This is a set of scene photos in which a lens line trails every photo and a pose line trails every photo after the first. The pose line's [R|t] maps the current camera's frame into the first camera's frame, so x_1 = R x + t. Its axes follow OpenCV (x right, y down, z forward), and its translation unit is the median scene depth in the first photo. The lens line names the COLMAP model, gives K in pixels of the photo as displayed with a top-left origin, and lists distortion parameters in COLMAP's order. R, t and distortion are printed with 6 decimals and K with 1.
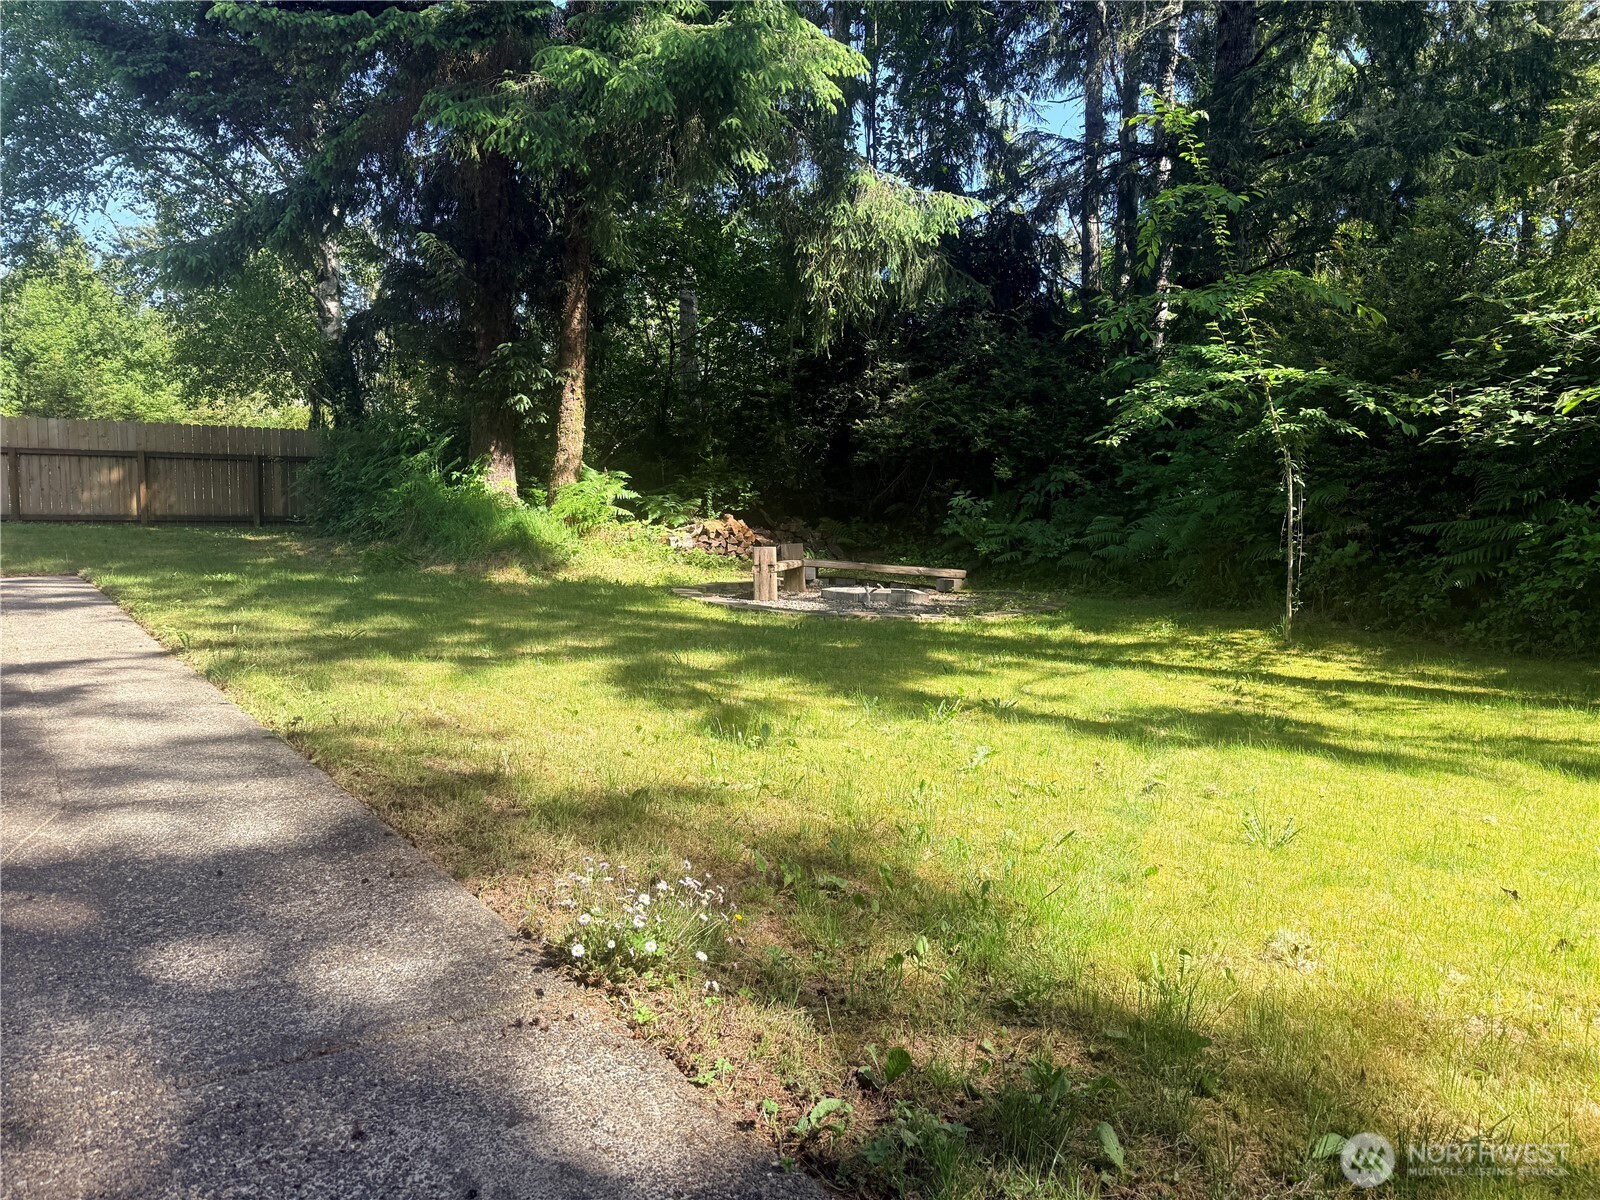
lens RADIAL K [[1110.7, 0, 798.5], [0, 1110.7, 602.2], [0, 0, 1]] dist [-0.009422, -0.019397]
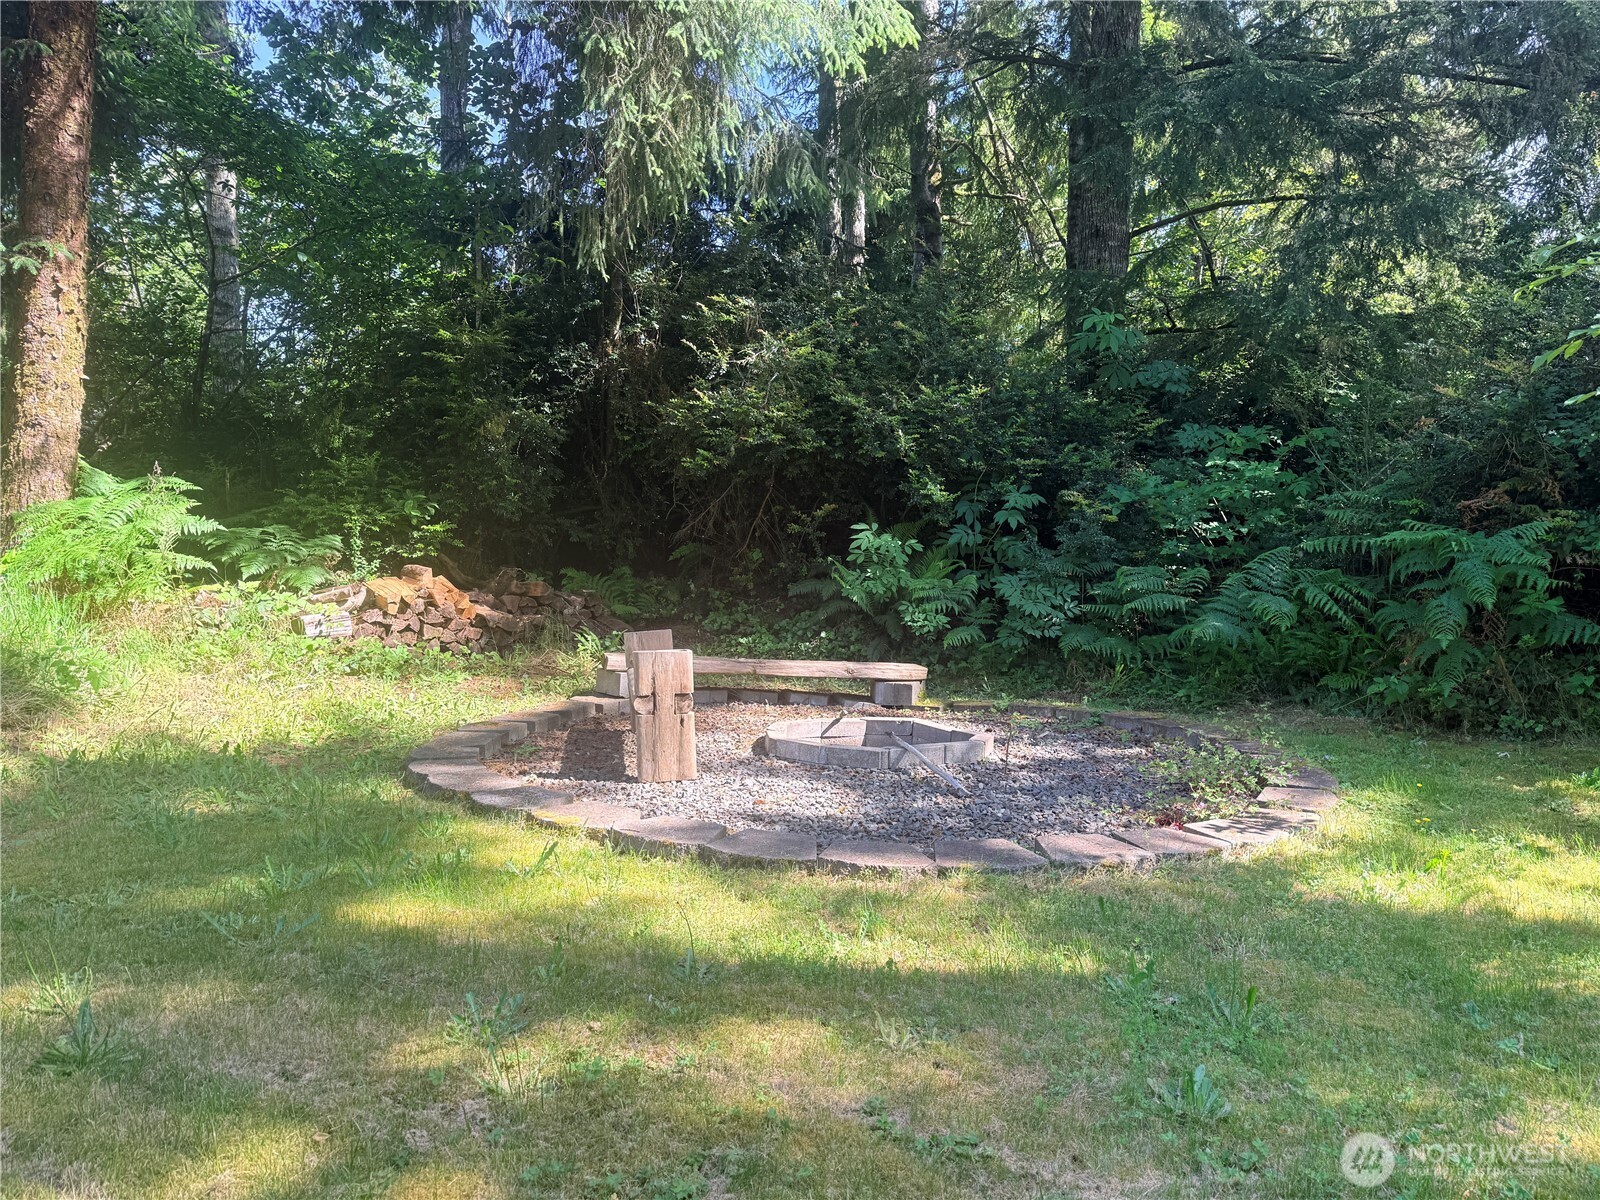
lens RADIAL K [[1110.7, 0, 805.6], [0, 1110.7, 597.0], [0, 0, 1]] dist [-0.009422, -0.019397]
pose [[0.903302, -0.021376, 0.428472, -0.123353], [0.037165, 0.998902, -0.028516, -0.044855], [-0.427392, 0.041683, 0.903105, 0.477083]]
